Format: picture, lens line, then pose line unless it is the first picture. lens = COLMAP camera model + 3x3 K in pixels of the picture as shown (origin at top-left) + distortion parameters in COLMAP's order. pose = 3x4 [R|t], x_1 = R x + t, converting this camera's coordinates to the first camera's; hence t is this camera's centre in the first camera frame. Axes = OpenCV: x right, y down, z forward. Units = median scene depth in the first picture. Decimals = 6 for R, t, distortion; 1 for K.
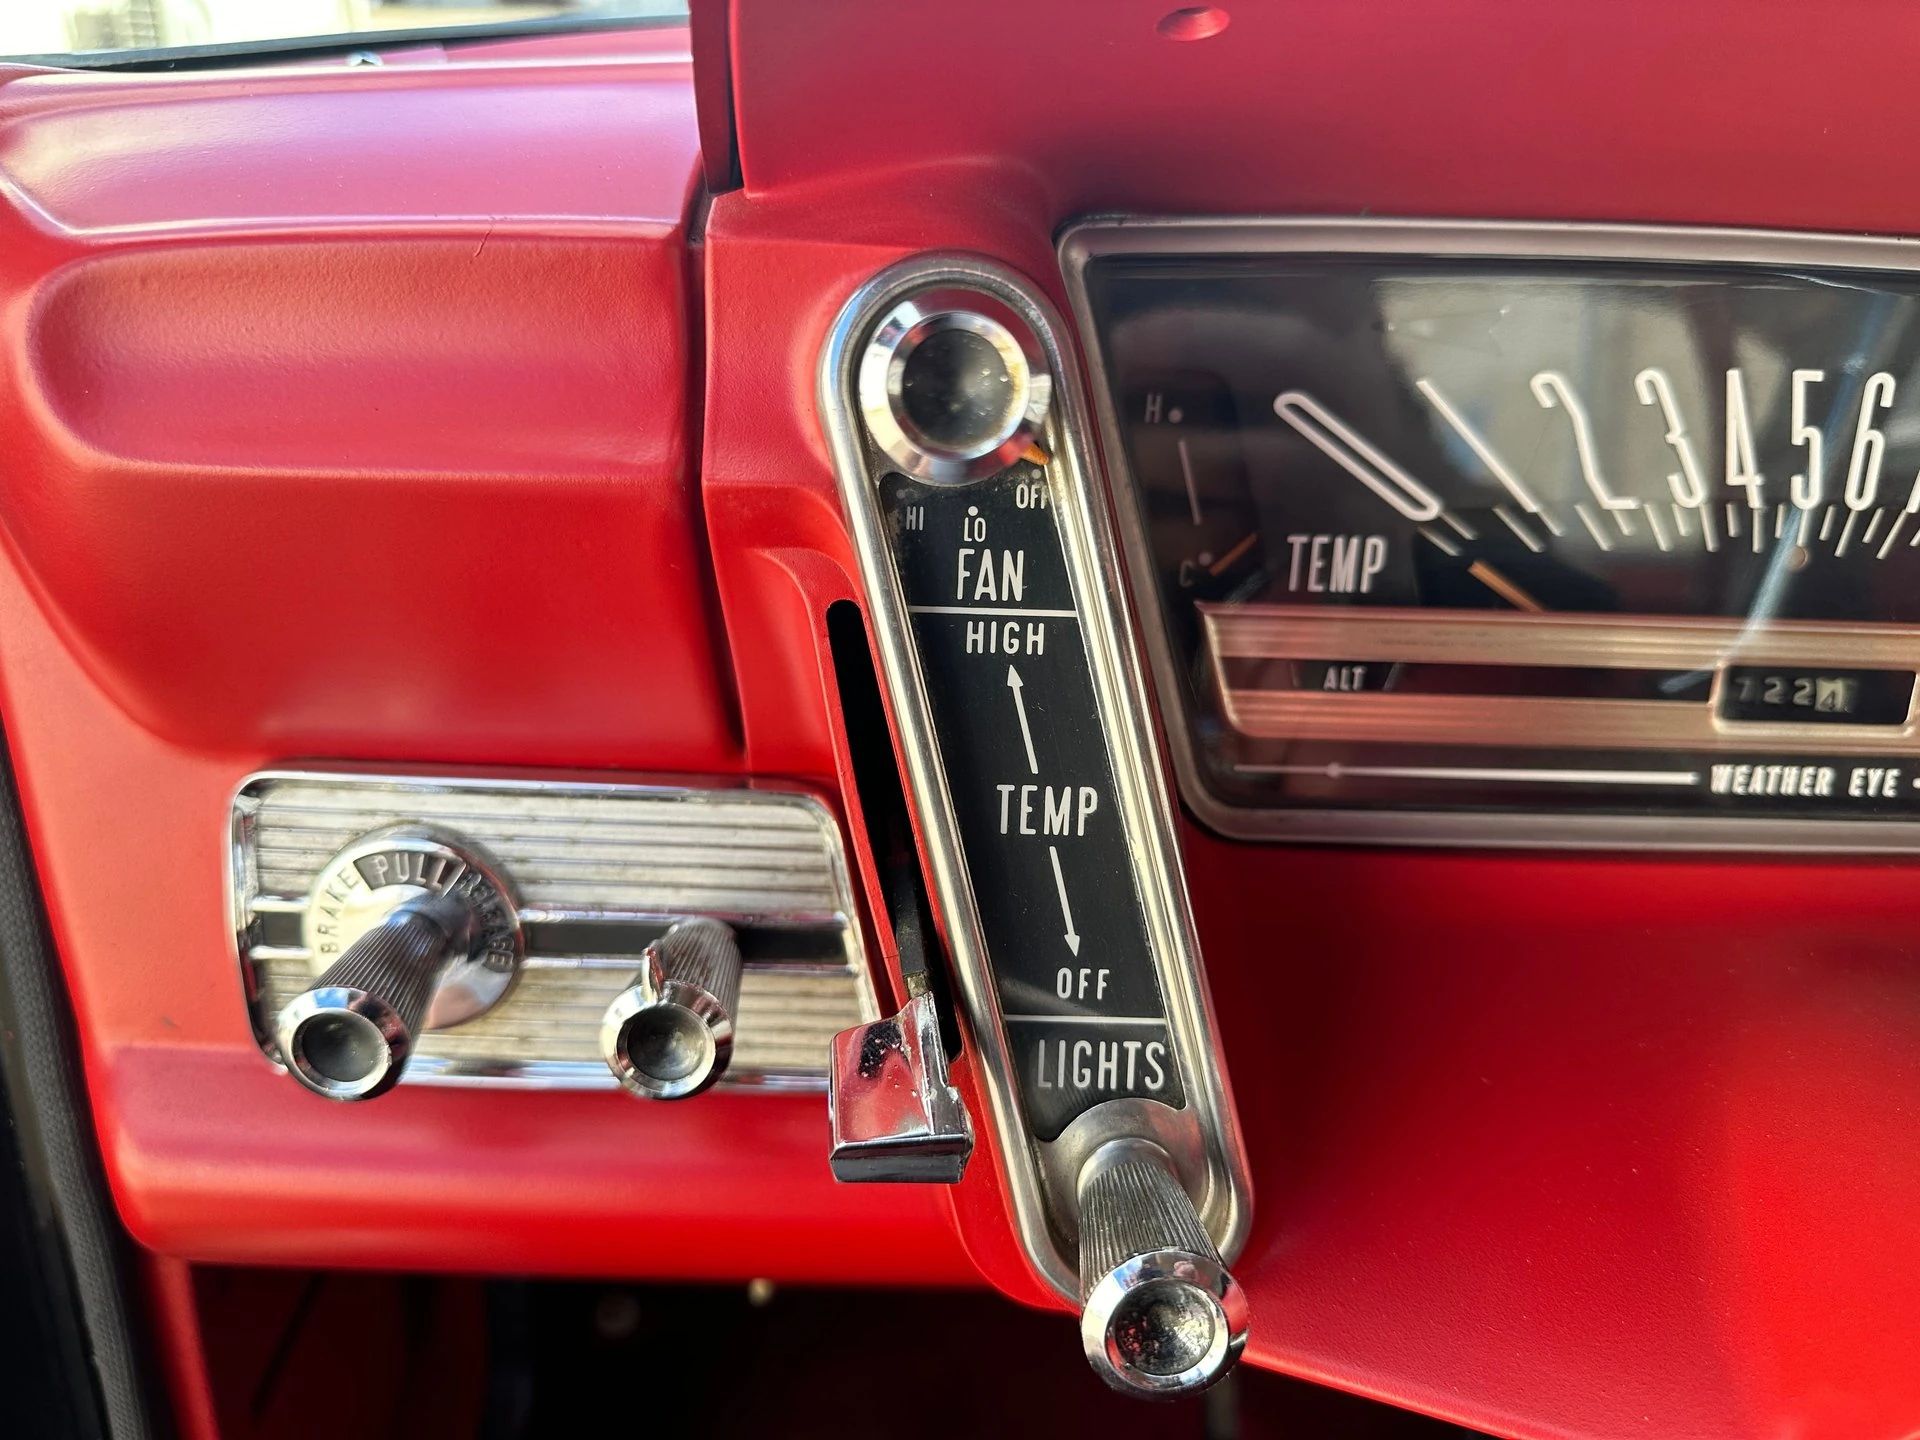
lens RADIAL K [[1457.0, 0, 961.0], [0, 1457.0, 750.2], [0, 0, 1]] dist [-0.043611, -0.002596]
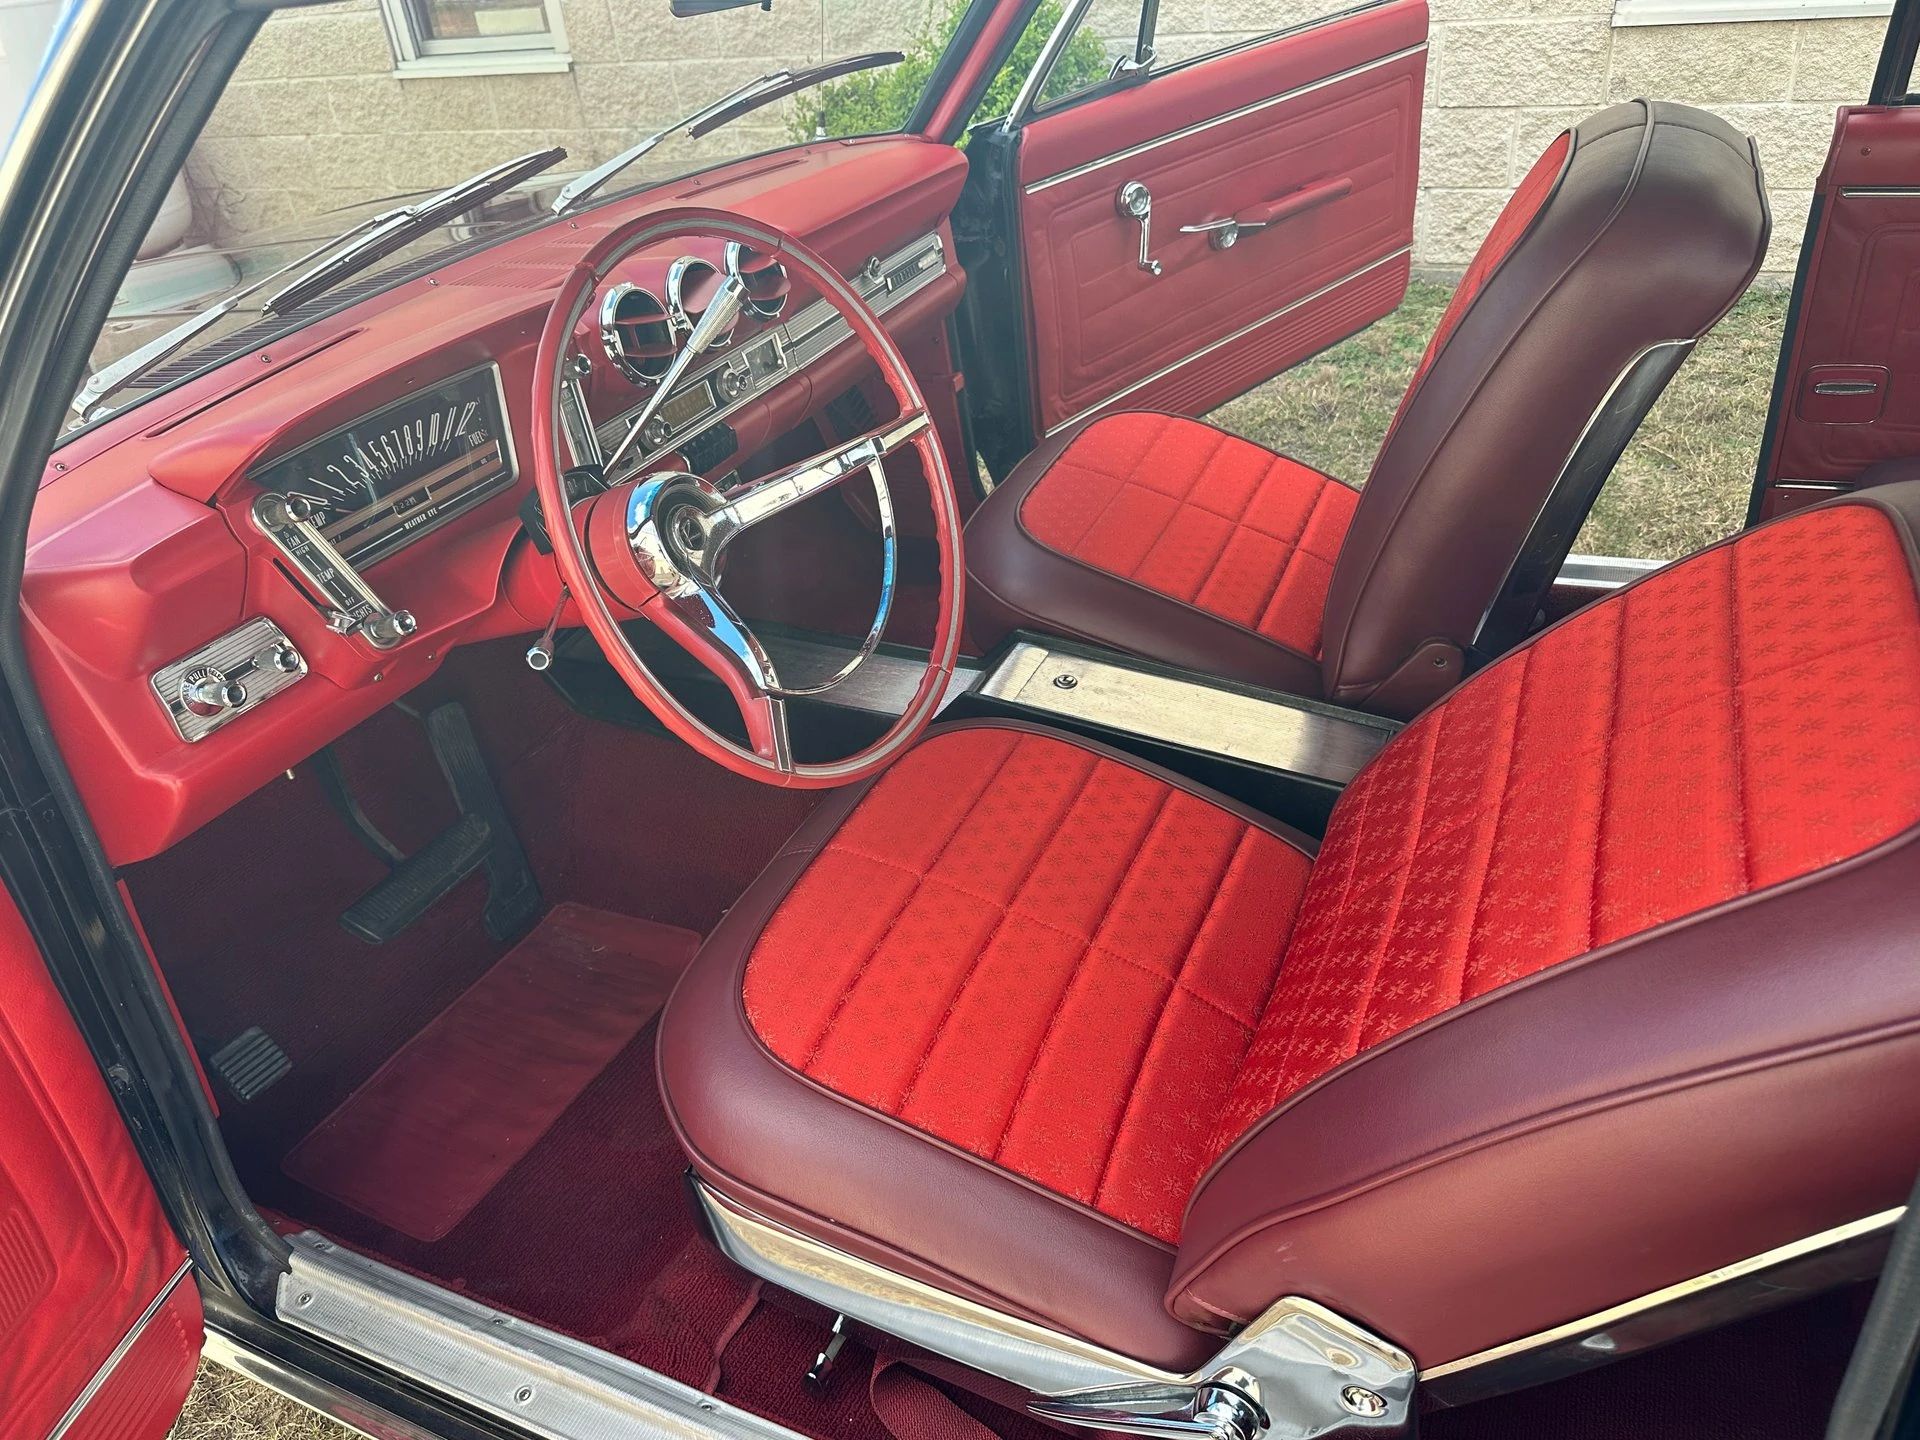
lens RADIAL K [[1456.6, 0, 960.0], [0, 1456.6, 720.0], [0, 0, 1]] dist [-0.022513, -0.008272]
pose [[0.454467, -0.526494, 0.718515, -2.416382], [0.512608, 0.814260, 0.272422, 0.174360], [-0.728486, 0.244510, 0.639940, -3.220385]]
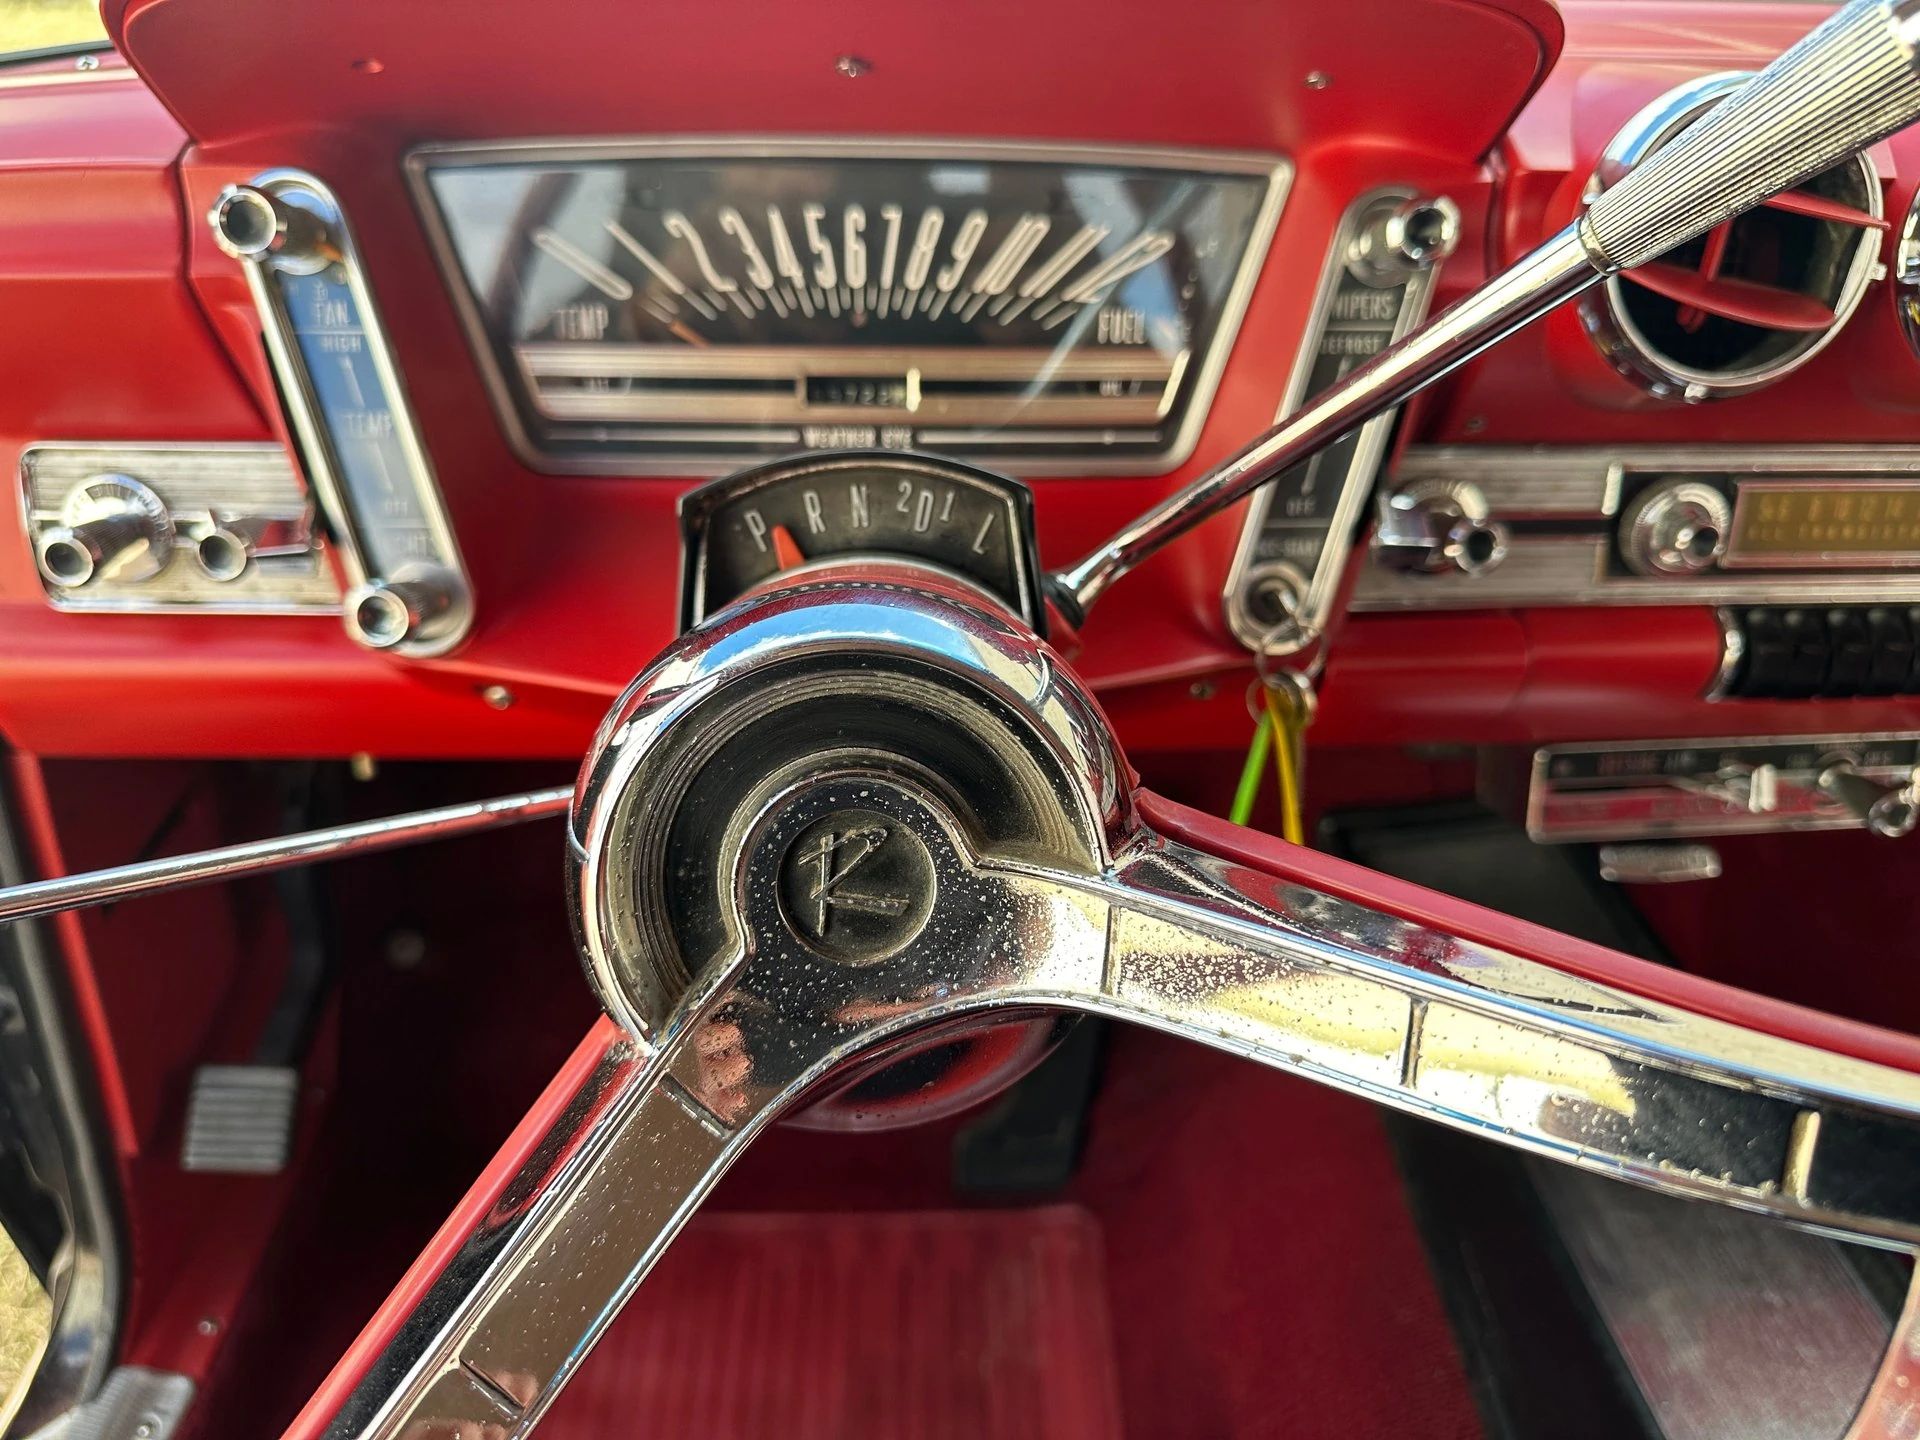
lens RADIAL K [[1456.6, 0, 960.0], [0, 1456.6, 720.0], [0, 0, 1]] dist [-0.022513, -0.008272]
pose [[0.999597, -0.028042, 0.004315, 0.753644], [0.027877, 0.999015, 0.034522, 0.354912], [-0.005279, -0.034388, 0.999395, -0.977227]]
